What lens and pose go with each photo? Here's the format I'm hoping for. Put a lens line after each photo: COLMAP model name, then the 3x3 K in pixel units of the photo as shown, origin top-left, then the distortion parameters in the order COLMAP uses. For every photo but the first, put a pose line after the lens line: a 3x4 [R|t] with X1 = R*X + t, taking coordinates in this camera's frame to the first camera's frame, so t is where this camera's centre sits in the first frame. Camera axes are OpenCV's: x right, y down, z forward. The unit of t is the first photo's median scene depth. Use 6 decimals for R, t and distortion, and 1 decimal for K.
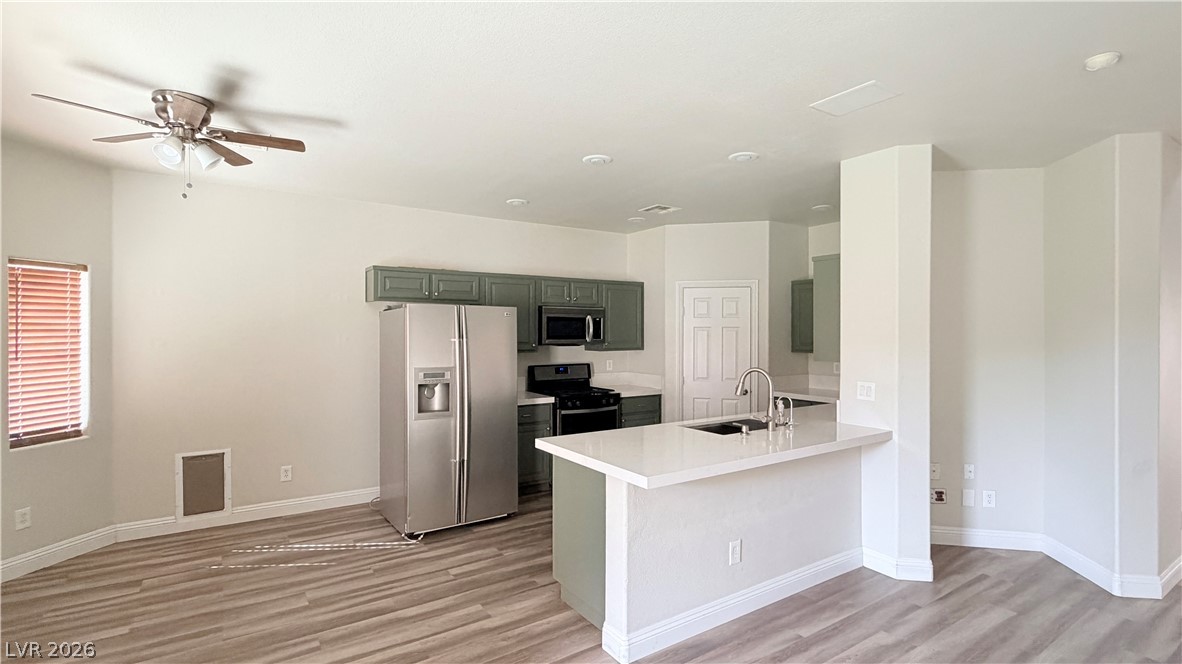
lens RADIAL K [[554.3, 0, 591.0], [0, 554.3, 332.0], [0, 0, 1]] dist [0.003509, 0.000276]
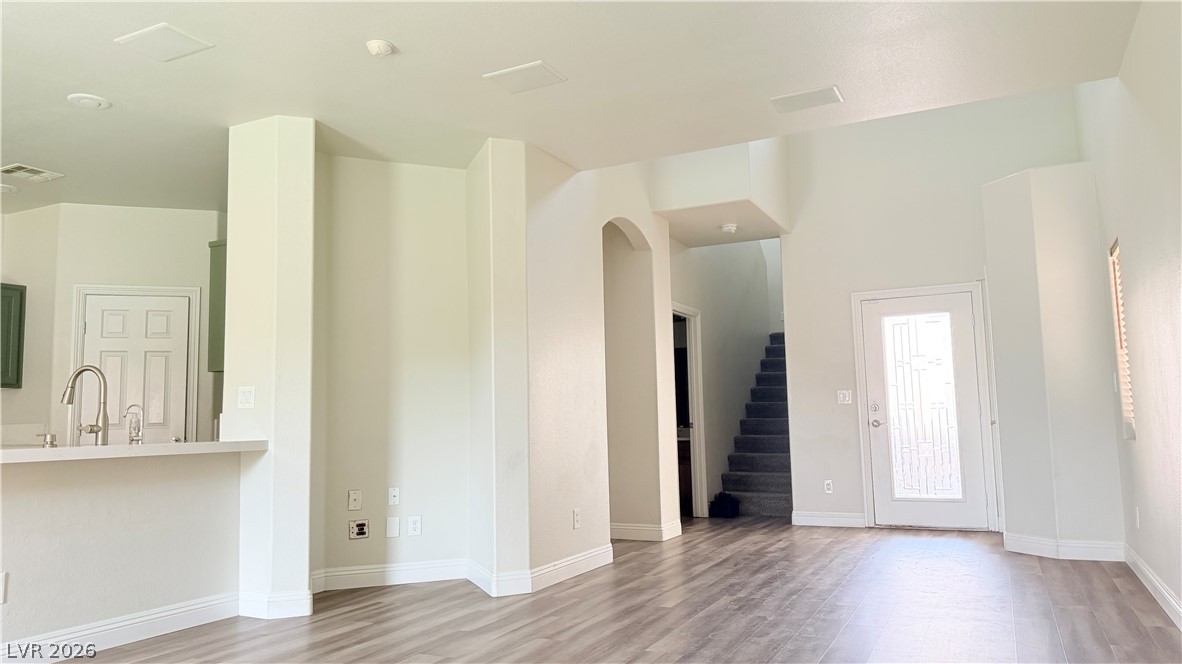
lens RADIAL K [[828.2, 0, 591.0], [0, 828.2, 332.0], [0, 0, 1]] dist [0.086198, -0.111752]
pose [[0.866643, 0.034146, 0.497759, 0.295553], [0.023900, 0.993669, -0.109778, 0.149865], [-0.498356, 0.107035, 0.860340, -0.325448]]
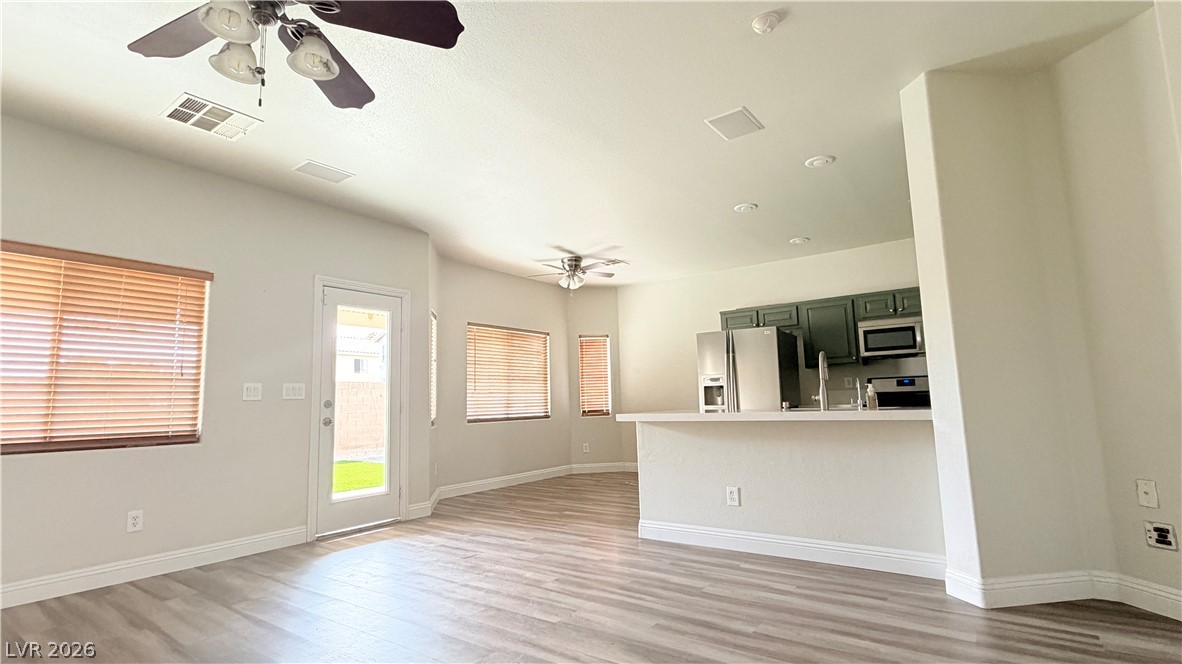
lens RADIAL K [[554.3, 0, 591.0], [0, 554.3, 332.0], [0, 0, 1]] dist [0.003509, 0.000276]
pose [[0.344320, -0.129411, -0.929891, 1.049395], [0.027909, 0.991428, -0.127640, 0.139082], [0.938437, 0.017997, 0.344980, 0.201947]]
